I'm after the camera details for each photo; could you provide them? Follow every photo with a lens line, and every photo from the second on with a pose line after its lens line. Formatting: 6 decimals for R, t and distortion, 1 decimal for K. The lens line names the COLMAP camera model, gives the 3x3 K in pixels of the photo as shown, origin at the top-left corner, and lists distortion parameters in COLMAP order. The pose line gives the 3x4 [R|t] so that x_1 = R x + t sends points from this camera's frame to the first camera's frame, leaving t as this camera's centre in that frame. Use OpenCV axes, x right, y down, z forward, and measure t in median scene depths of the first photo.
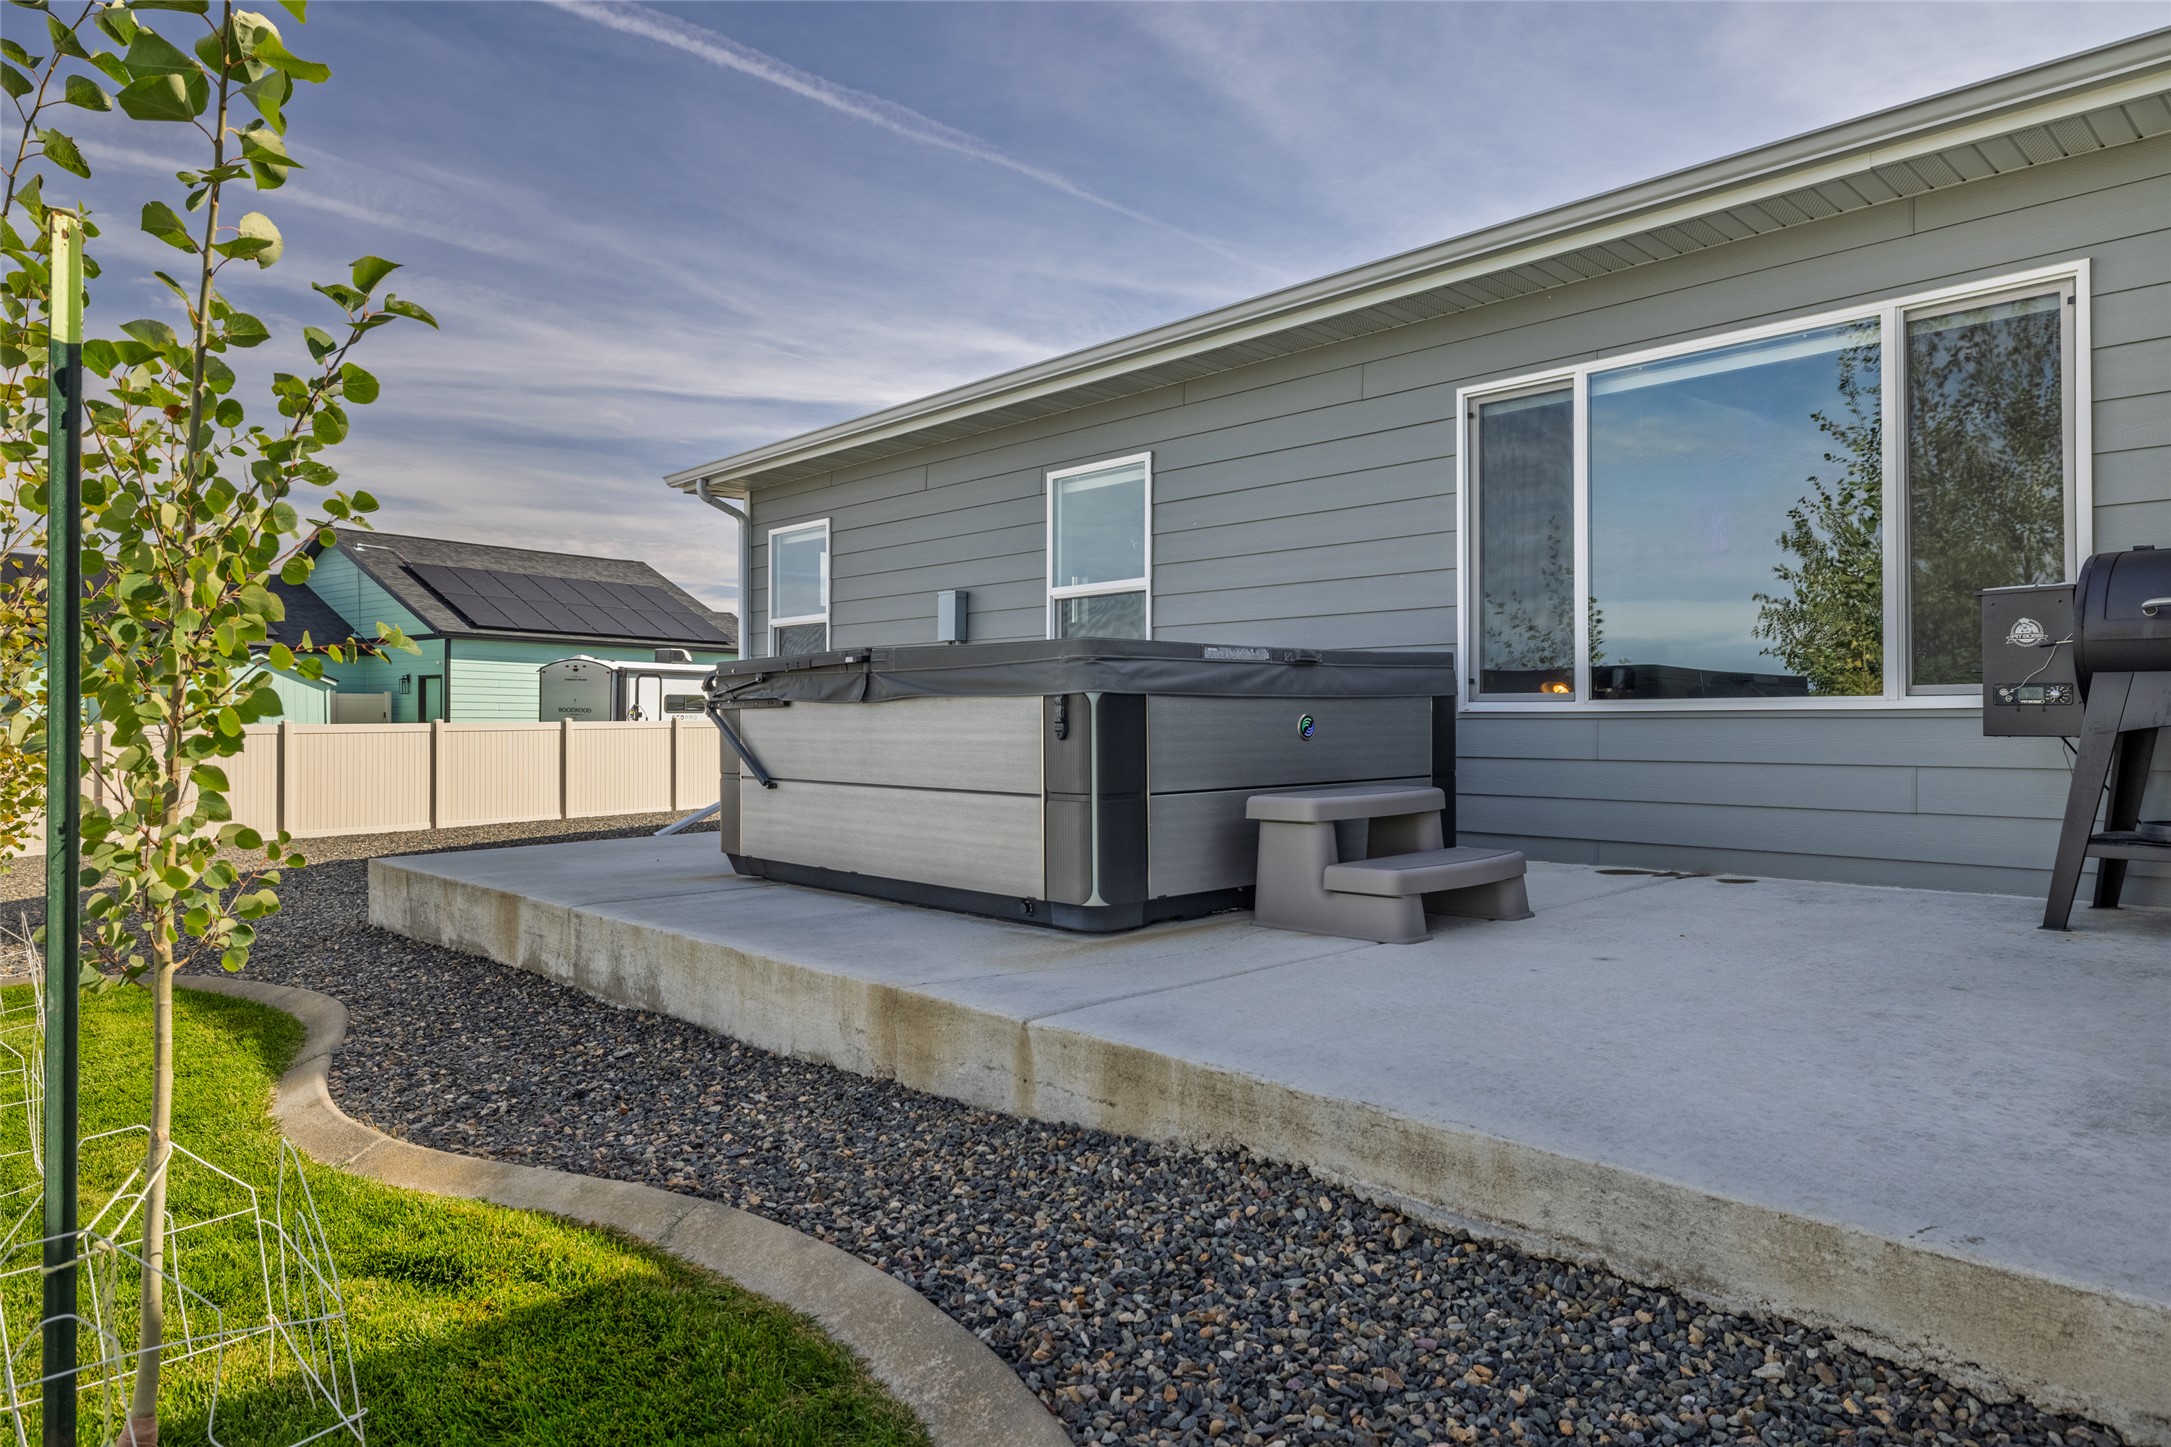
lens RADIAL K [[1361.9, 0, 1083.3], [0, 1361.9, 717.3], [0, 0, 1]] dist [-0.000896, -0.001376]
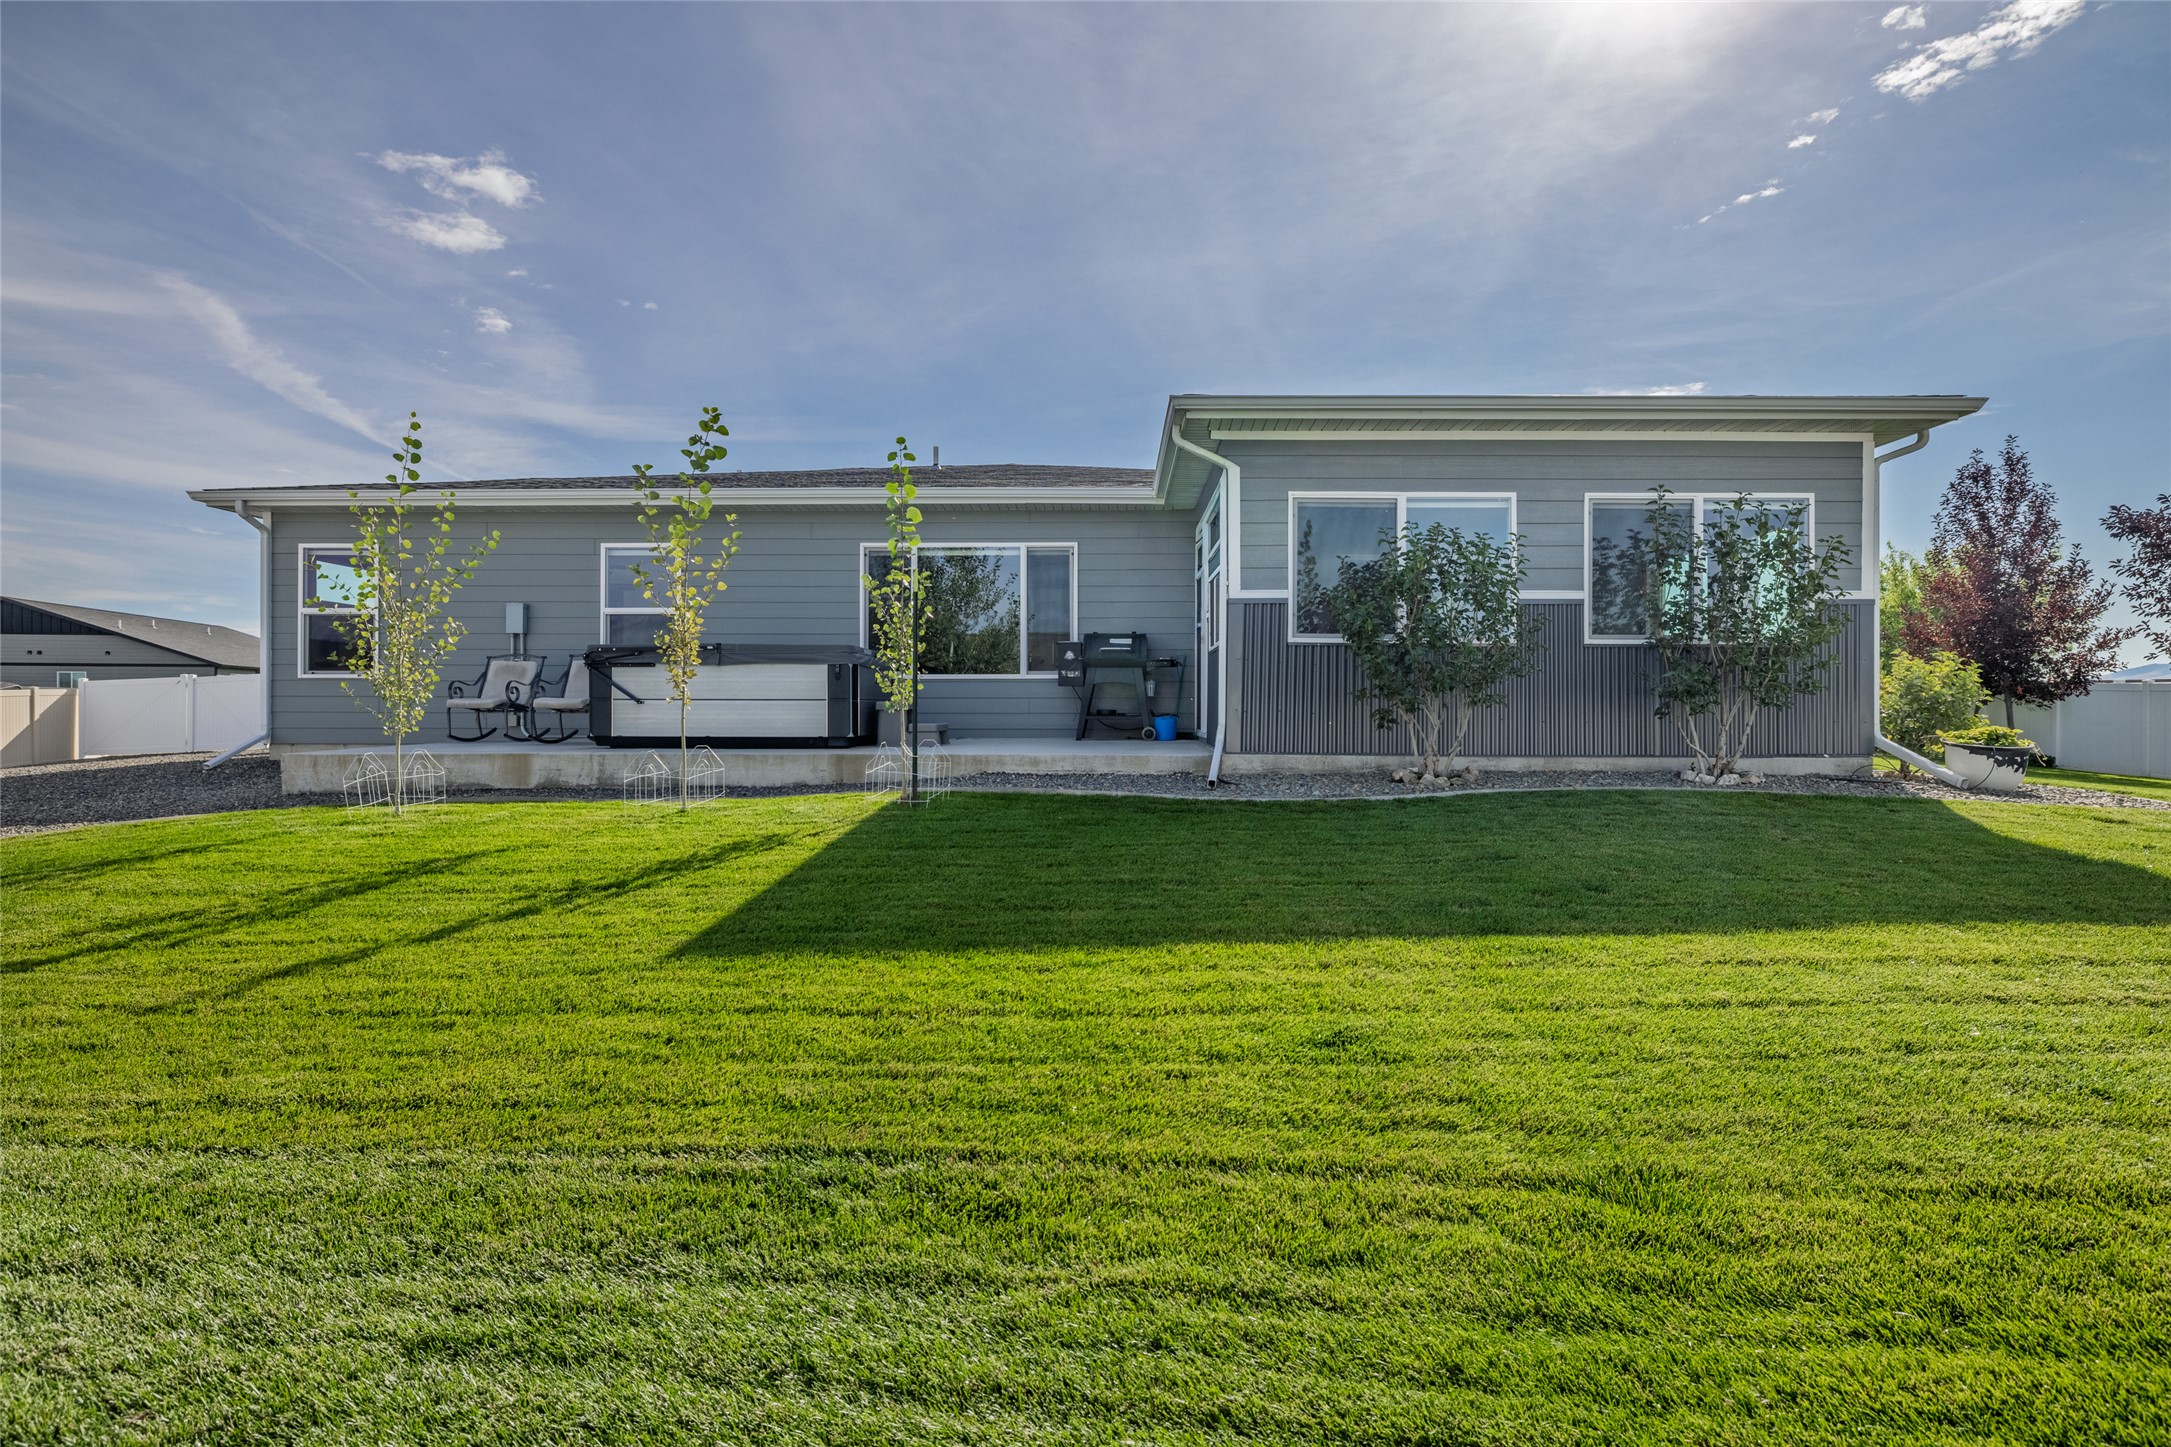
lens RADIAL K [[1203.8, 0, 1086.5], [0, 1203.8, 714.1], [0, 0, 1]] dist [0.005700, 0.002337]
pose [[0.695820, 0.003099, 0.718210, -0.884381], [-0.004457, 0.999990, 0.000003, 0.051473], [-0.718203, -0.003203, 0.695826, -0.687491]]
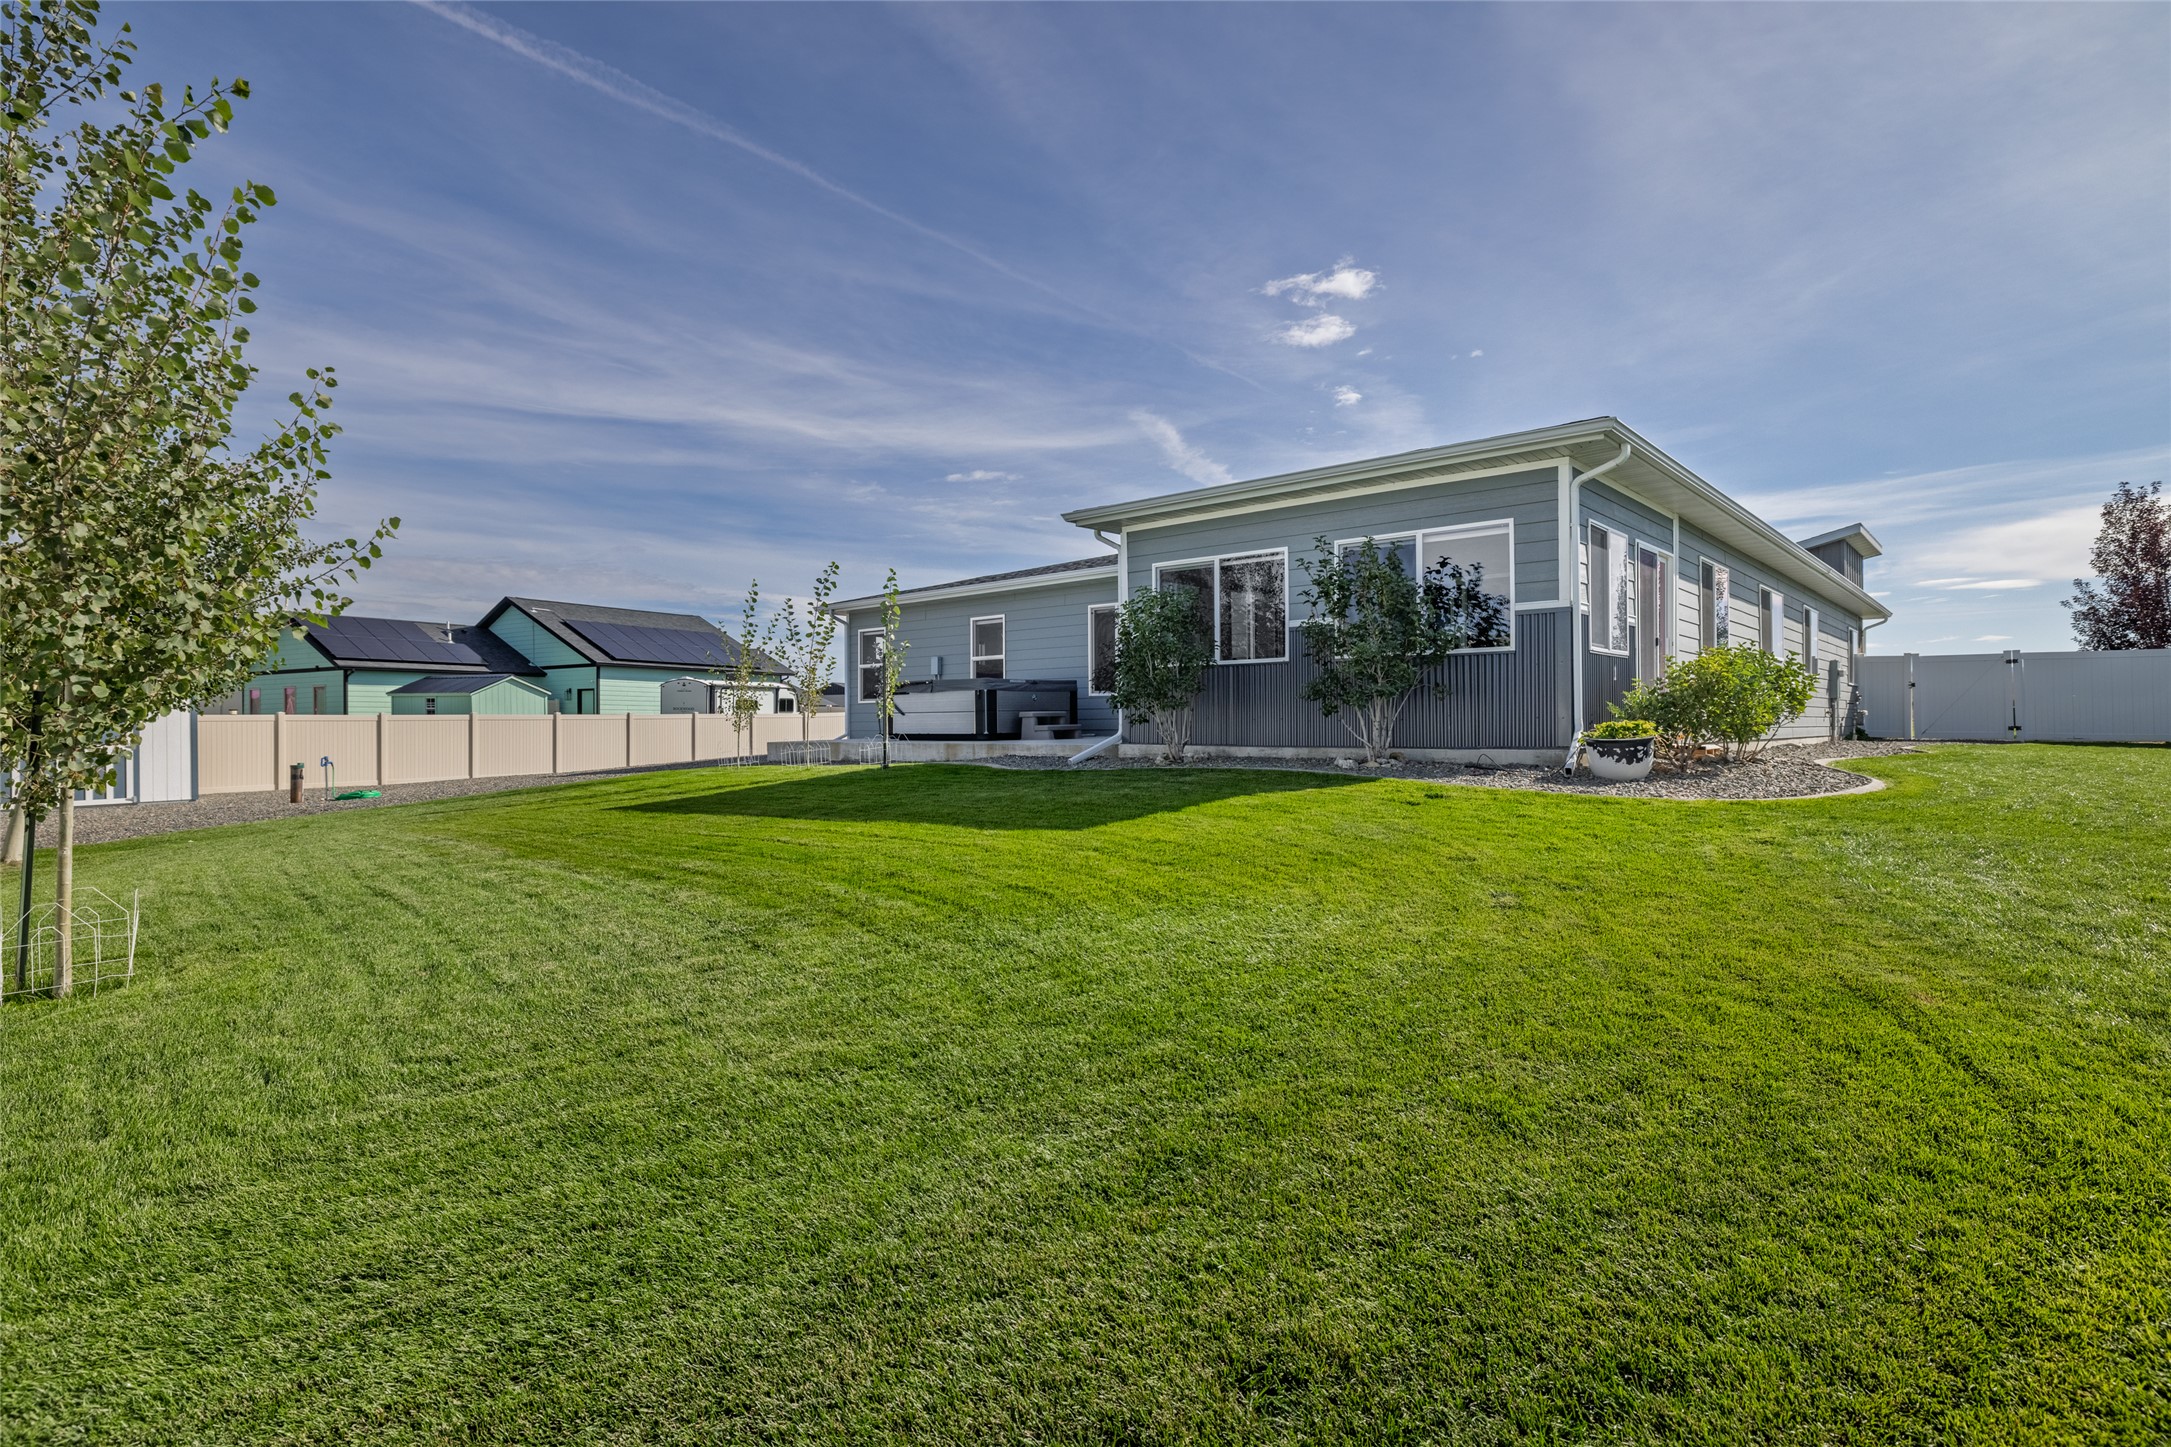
lens RADIAL K [[1090.2, 0, 1091.0], [0, 1090.2, 713.5], [0, 0, 1]] dist [-0.022198, -0.000401]
pose [[0.995102, -0.007256, 0.098590, -0.001219], [0.007885, 0.999951, -0.005996, 0.054592], [-0.098541, 0.006744, 0.995110, -1.702817]]
